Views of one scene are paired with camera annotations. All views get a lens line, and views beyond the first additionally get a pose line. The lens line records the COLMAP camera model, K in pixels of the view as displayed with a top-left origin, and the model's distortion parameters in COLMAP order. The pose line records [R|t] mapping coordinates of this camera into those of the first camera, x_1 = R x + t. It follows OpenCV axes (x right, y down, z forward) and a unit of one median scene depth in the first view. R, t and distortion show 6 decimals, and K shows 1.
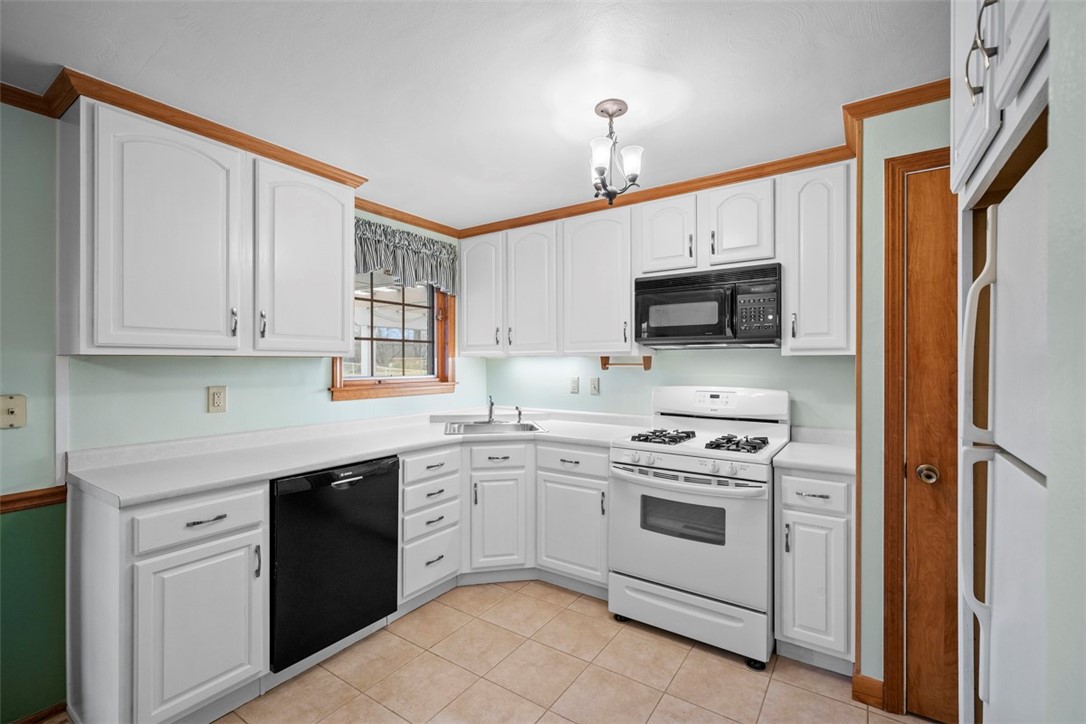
lens RADIAL K [[473.6, 0, 542.6], [0, 473.6, 362.1], [0, 0, 1]] dist [0.000546, 0.000233]
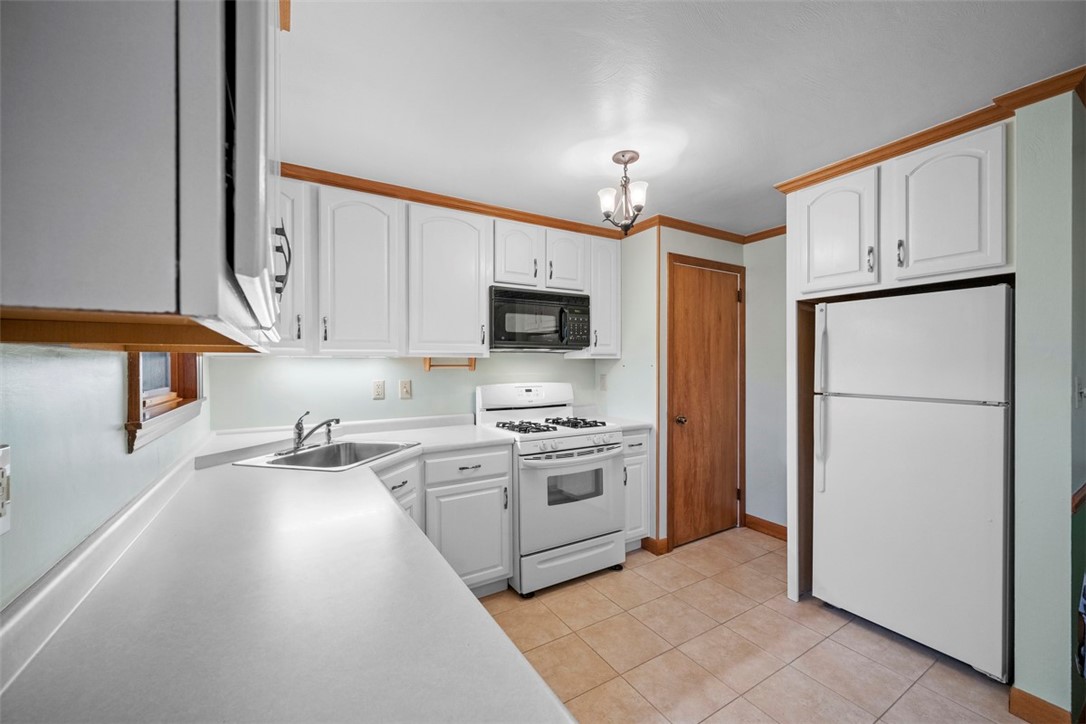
lens RADIAL K [[427.3, 0, 544.2], [0, 427.3, 363.6], [0, 0, 1]] dist [-0.003235, -0.000499]
pose [[0.415653, -0.001055, 0.909523, -0.704920], [0.003541, 0.999994, -0.000459, 0.001921], [-0.909516, 0.003412, 0.415654, 0.538948]]
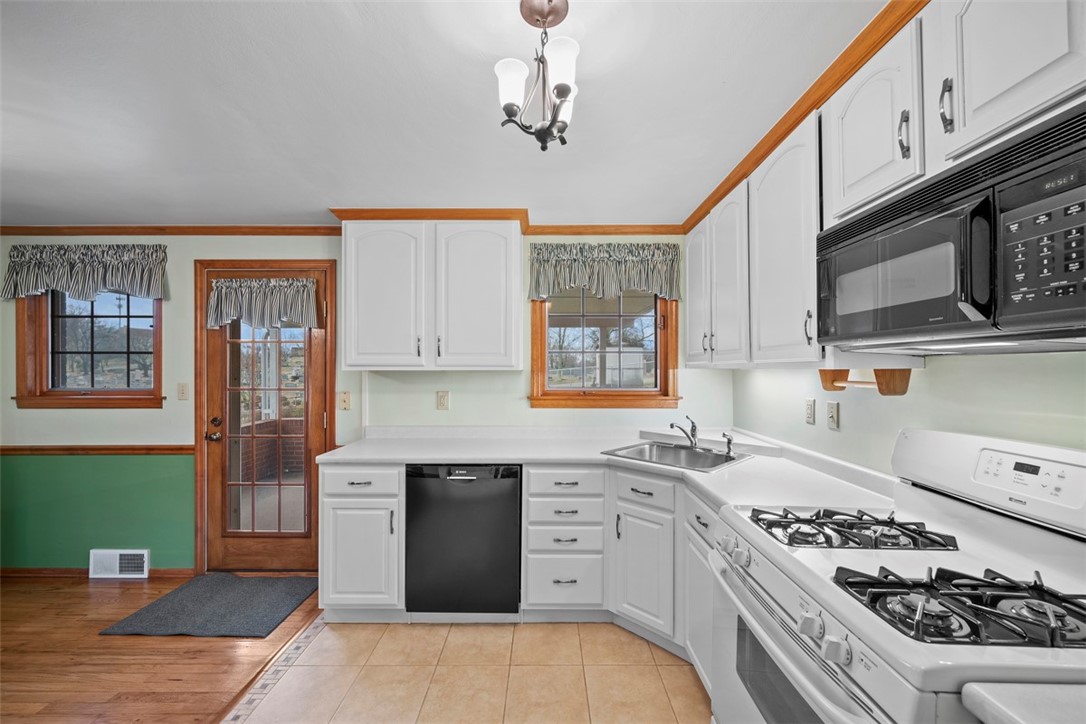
lens RADIAL K [[422.8, 0, 545.8], [0, 422.8, 364.2], [0, 0, 1]] dist [-0.003020, -0.000304]
pose [[0.564654, -0.007448, -0.825294, 0.470044], [0.000006, 0.999959, -0.009021, -0.015825], [0.825328, 0.005089, 0.564631, 0.489625]]
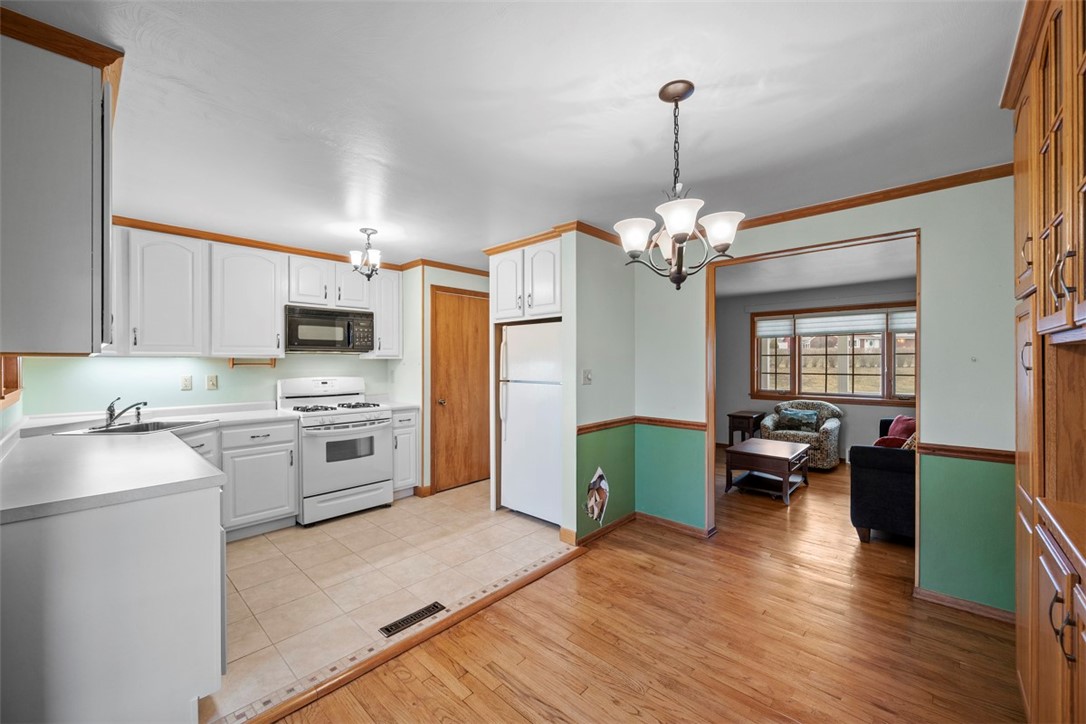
lens RADIAL K [[427.3, 0, 544.2], [0, 427.3, 363.6], [0, 0, 1]] dist [-0.003235, -0.000499]
pose [[0.147248, -0.003024, 0.989095, -1.086358], [0.003430, 0.999991, 0.002547, 0.003812], [-0.989094, 0.003018, 0.147257, 0.026856]]
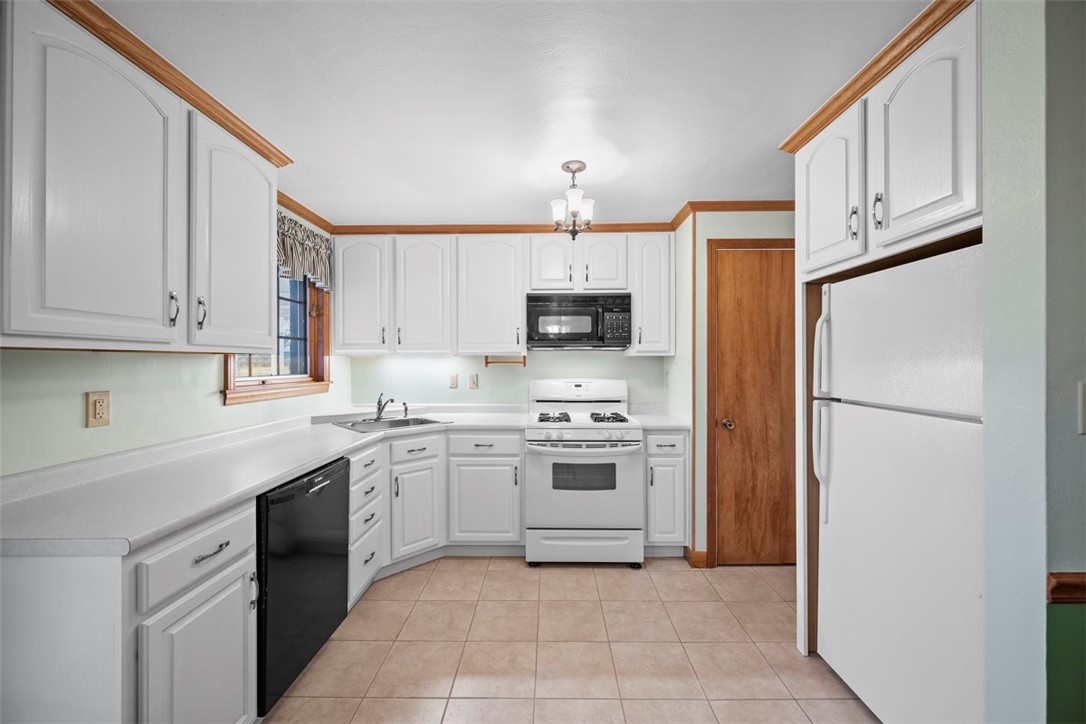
lens RADIAL K [[423.9, 0, 541.4], [0, 423.9, 360.5], [0, 0, 1]] dist [-0.000962, -0.000230]
pose [[0.835651, 0.000625, 0.549260, -0.424546], [0.002023, 0.999989, -0.004215, 0.005720], [-0.549257, 0.004634, 0.835641, 0.050549]]
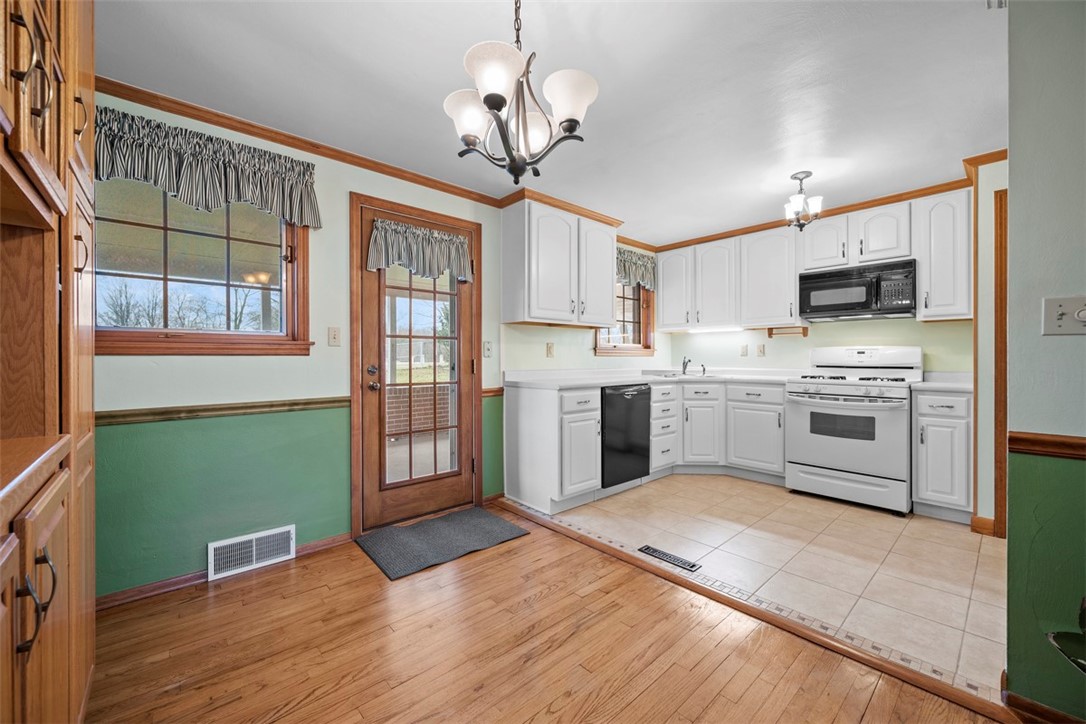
lens RADIAL K [[426.4, 0, 540.1], [0, 426.4, 355.9], [0, 0, 1]] dist [0.000401, -0.000303]
pose [[0.970950, -0.000008, -0.239284, -0.302040], [-0.000953, 0.999992, -0.003902, 0.096735], [0.239282, 0.004017, 0.970942, -0.545797]]
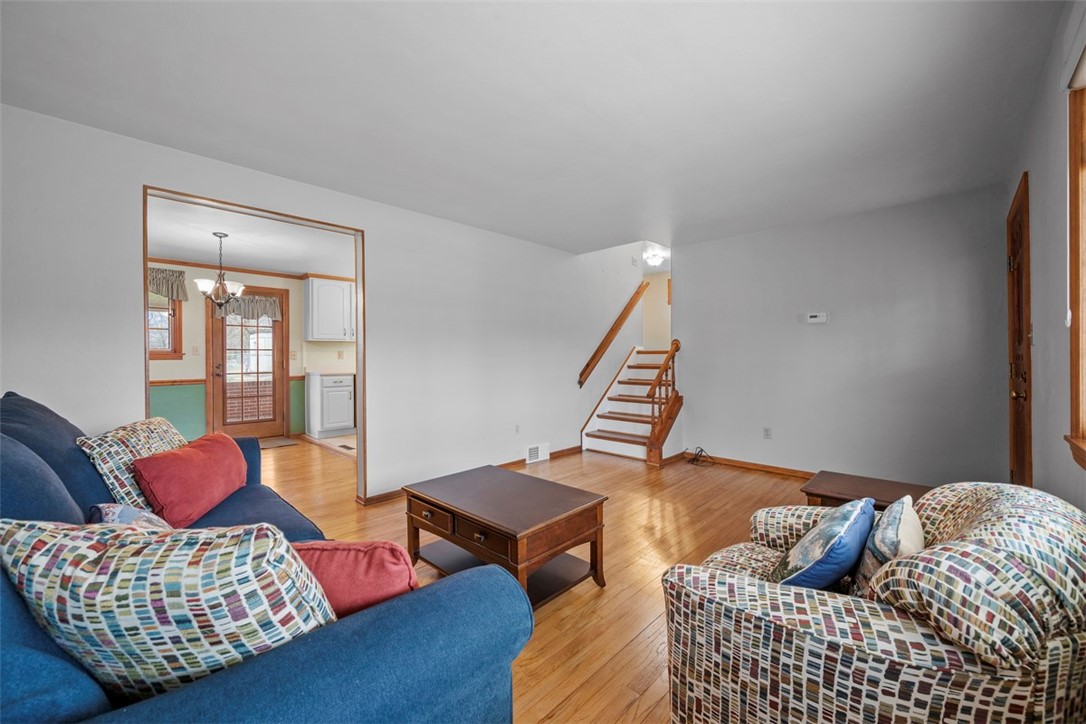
lens RADIAL K [[426.4, 0, 540.1], [0, 426.4, 355.9], [0, 0, 1]] dist [0.000401, -0.000303]
pose [[0.984238, -0.002654, -0.176826, 1.067069], [0.002677, 0.999996, -0.000108, 0.078972], [0.176826, -0.000367, 0.984242, -1.490651]]
